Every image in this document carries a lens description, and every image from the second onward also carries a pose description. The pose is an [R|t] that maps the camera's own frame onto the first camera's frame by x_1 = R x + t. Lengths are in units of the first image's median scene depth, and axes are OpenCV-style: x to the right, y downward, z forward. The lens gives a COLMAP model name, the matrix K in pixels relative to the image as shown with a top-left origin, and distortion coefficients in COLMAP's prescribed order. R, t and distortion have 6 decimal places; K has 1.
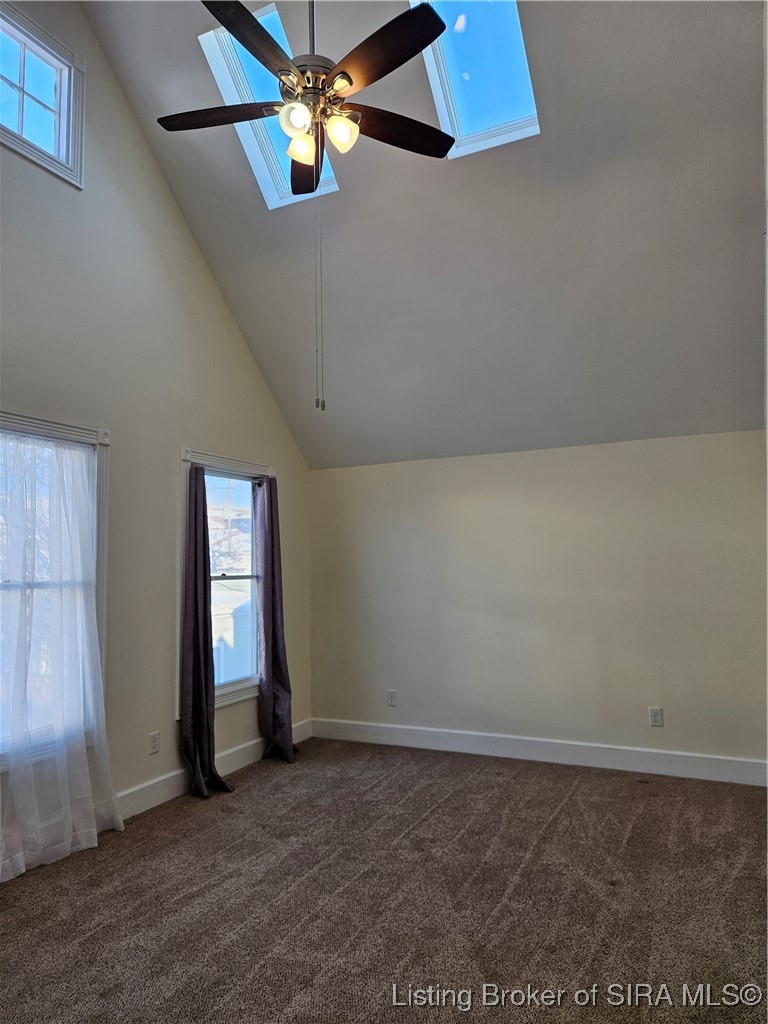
lens RADIAL K [[693.8, 0, 384.0], [0, 693.8, 512.0], [0, 0, 1]] dist [0.091292, -0.058029]
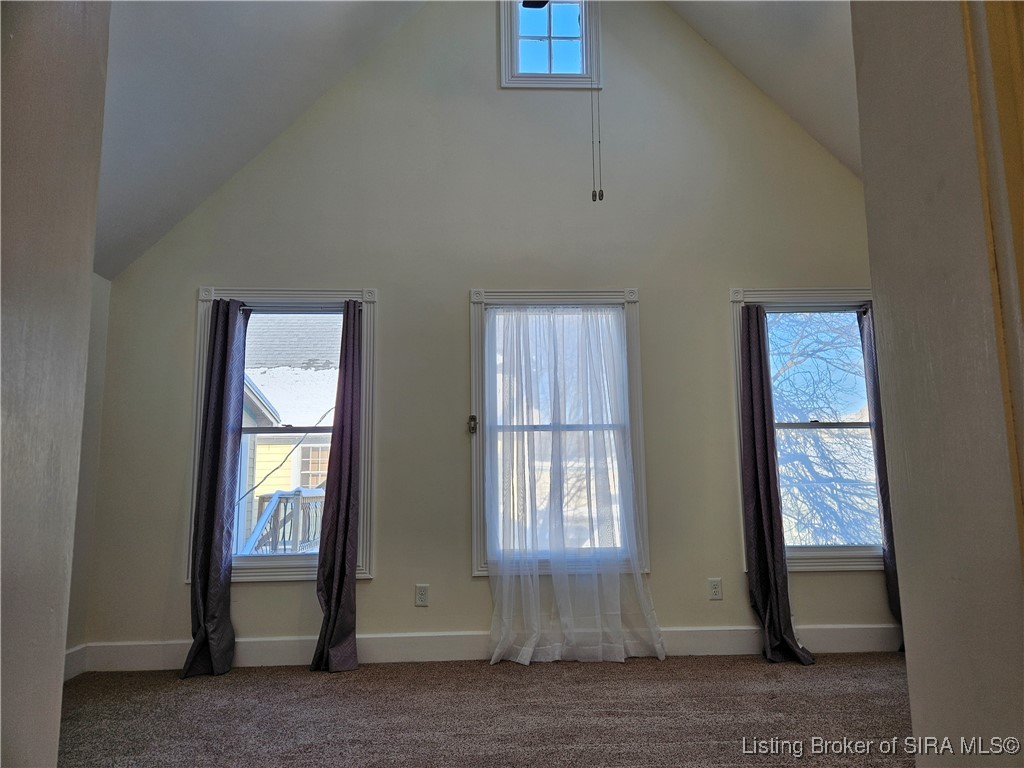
lens RADIAL K [[682.7, 0, 511.7], [0, 682.7, 396.8], [0, 0, 1]] dist [0.038421, -0.000149]
pose [[0.478585, -0.103243, -0.871951, 0.429743], [0.077459, 0.994156, -0.075198, 0.117833], [0.874618, -0.031552, 0.483785, 0.316567]]
